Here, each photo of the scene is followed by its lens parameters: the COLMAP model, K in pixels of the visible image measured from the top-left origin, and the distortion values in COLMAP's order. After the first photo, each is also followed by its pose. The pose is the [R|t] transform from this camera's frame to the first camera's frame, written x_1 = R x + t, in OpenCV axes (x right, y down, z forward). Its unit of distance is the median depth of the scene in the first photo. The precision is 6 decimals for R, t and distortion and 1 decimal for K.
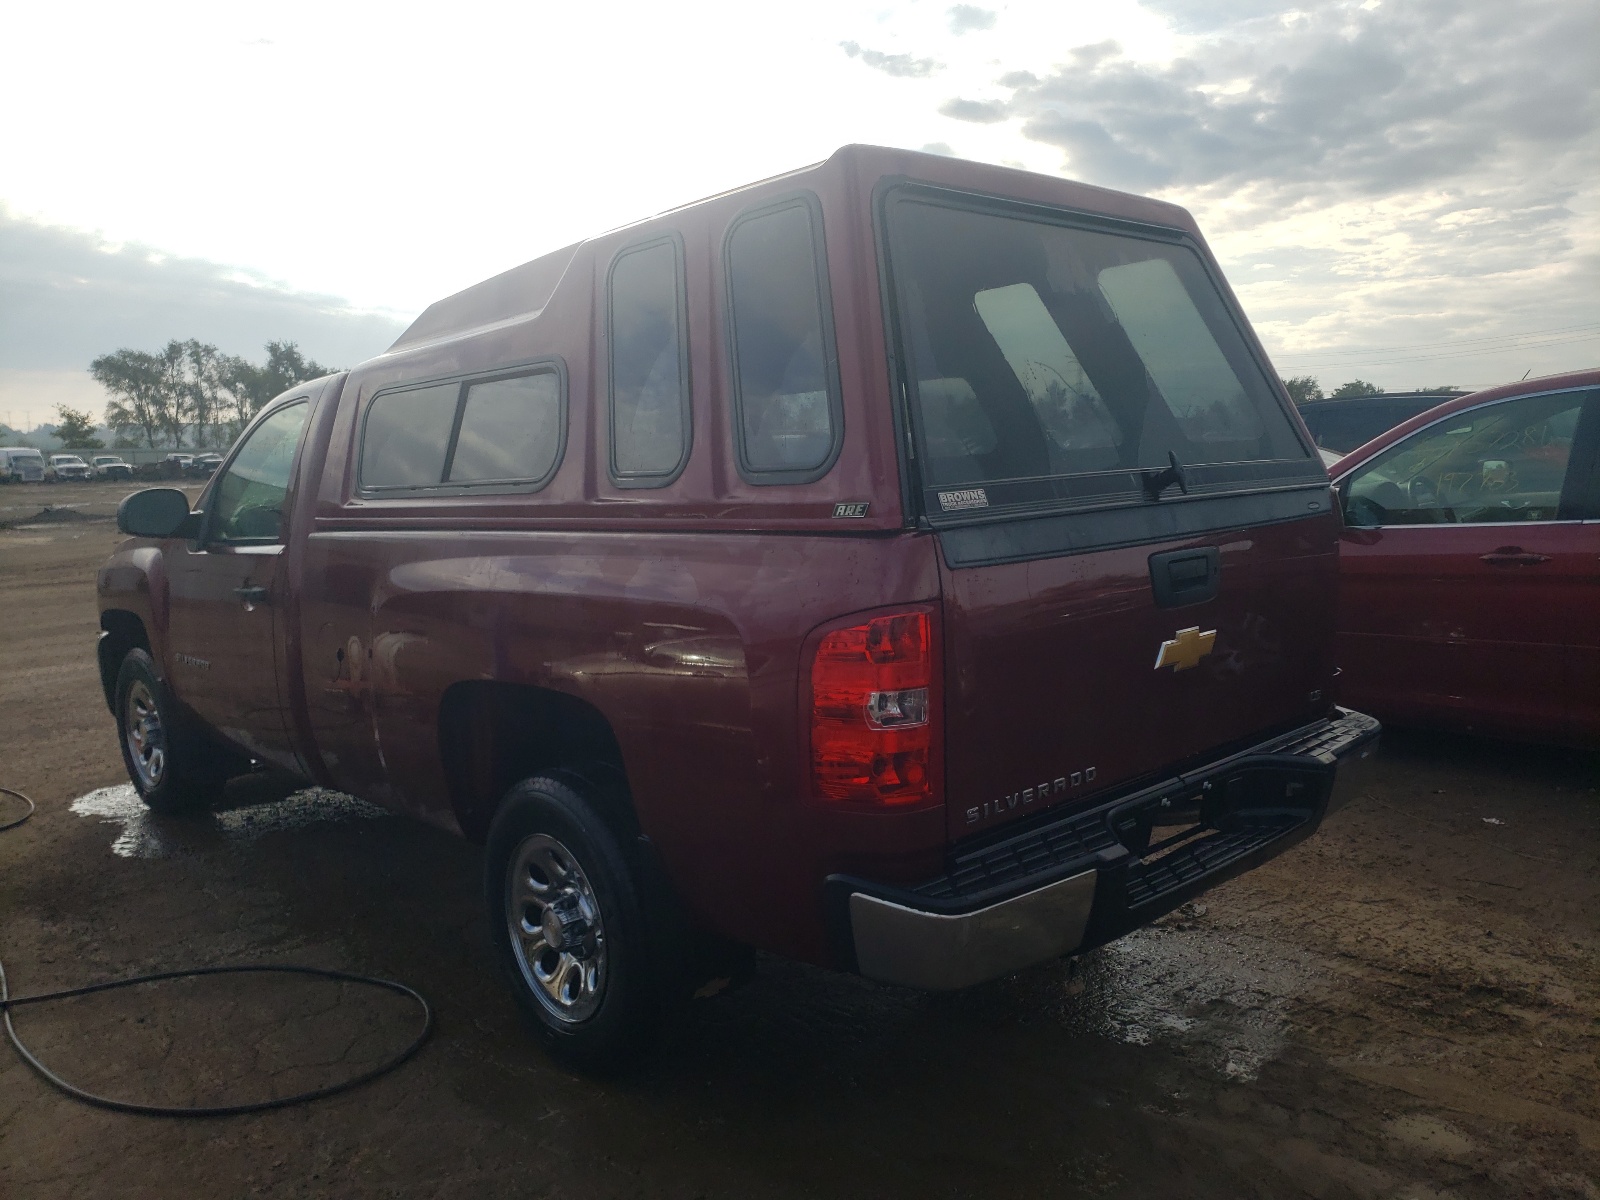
lens RADIAL K [[1208.1, 0, 799.9], [0, 1208.1, 599.4], [0, 0, 1]] dist [0.005999, 0.004774]
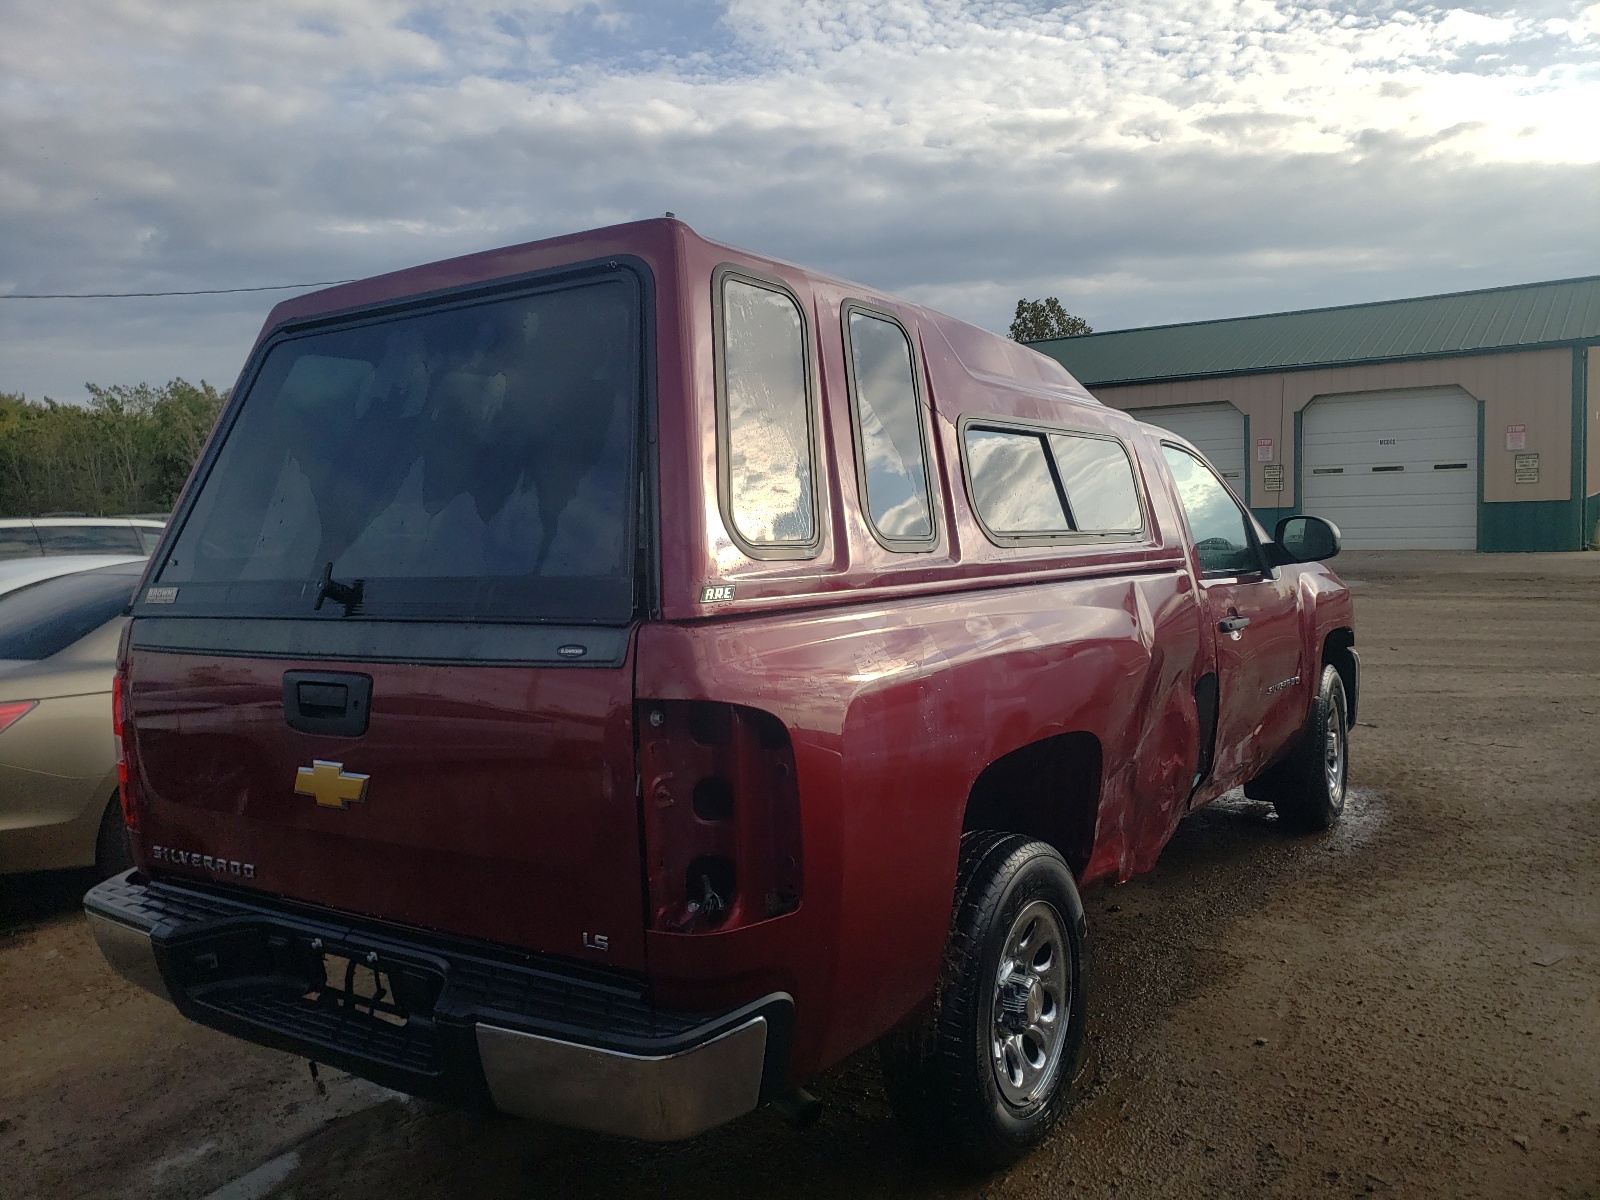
lens RADIAL K [[1208.1, 0, 800.3], [0, 1208.1, 601.9], [0, 0, 1]] dist [0.005999, 0.004774]
pose [[0.264749, 0.092986, -0.959824, 1.254425], [-0.085666, 0.993673, 0.072636, -0.186533], [0.960505, 0.062994, 0.271039, 1.089953]]
